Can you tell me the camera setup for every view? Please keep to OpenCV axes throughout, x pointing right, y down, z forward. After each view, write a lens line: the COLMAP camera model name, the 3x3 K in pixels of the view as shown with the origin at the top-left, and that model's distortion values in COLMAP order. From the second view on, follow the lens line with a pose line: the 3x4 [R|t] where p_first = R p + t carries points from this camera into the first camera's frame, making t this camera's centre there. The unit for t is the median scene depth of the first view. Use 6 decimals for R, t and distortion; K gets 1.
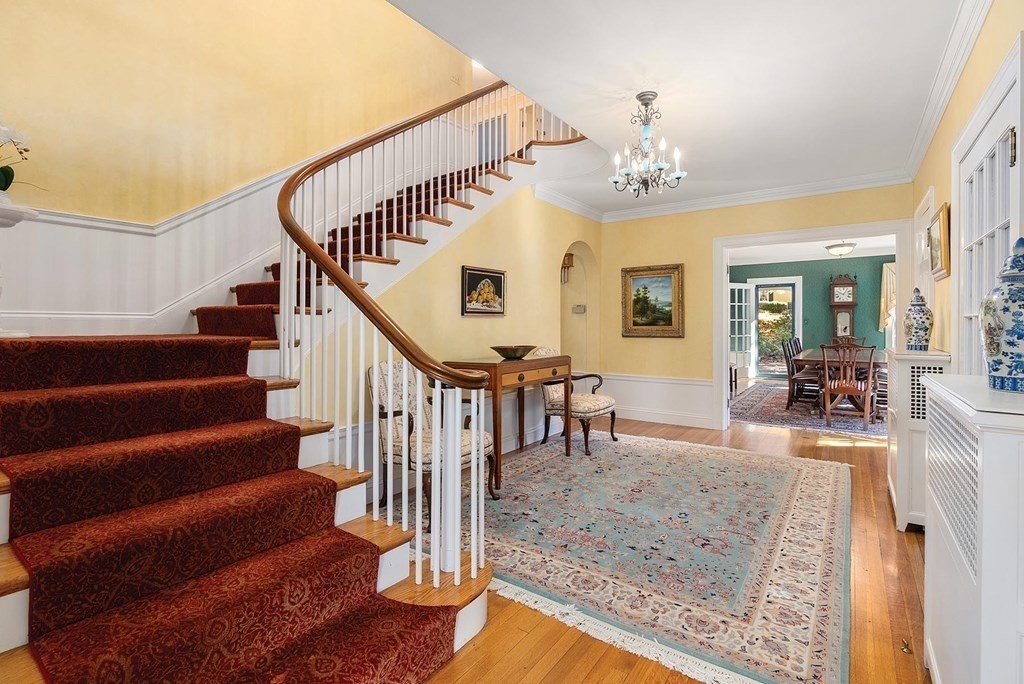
lens RADIAL K [[481.3, 0, 518.4], [0, 481.3, 324.4], [0, 0, 1]] dist [-0.002751, 0.000247]
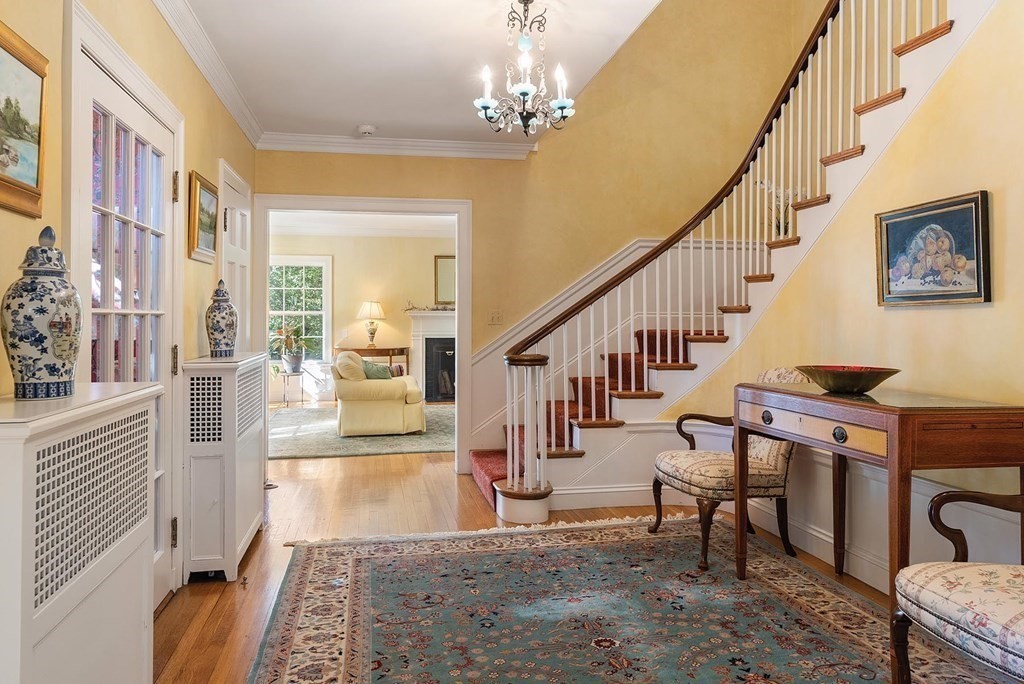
lens RADIAL K [[720.7, 0, 511.6], [0, 720.7, 334.8], [0, 0, 1]] dist [-0.000206, -0.000285]
pose [[-0.697490, 0.013552, -0.716466, 1.011942], [0.000585, 0.999832, 0.018343, -0.002311], [0.716594, 0.012375, -0.697381, 1.708463]]
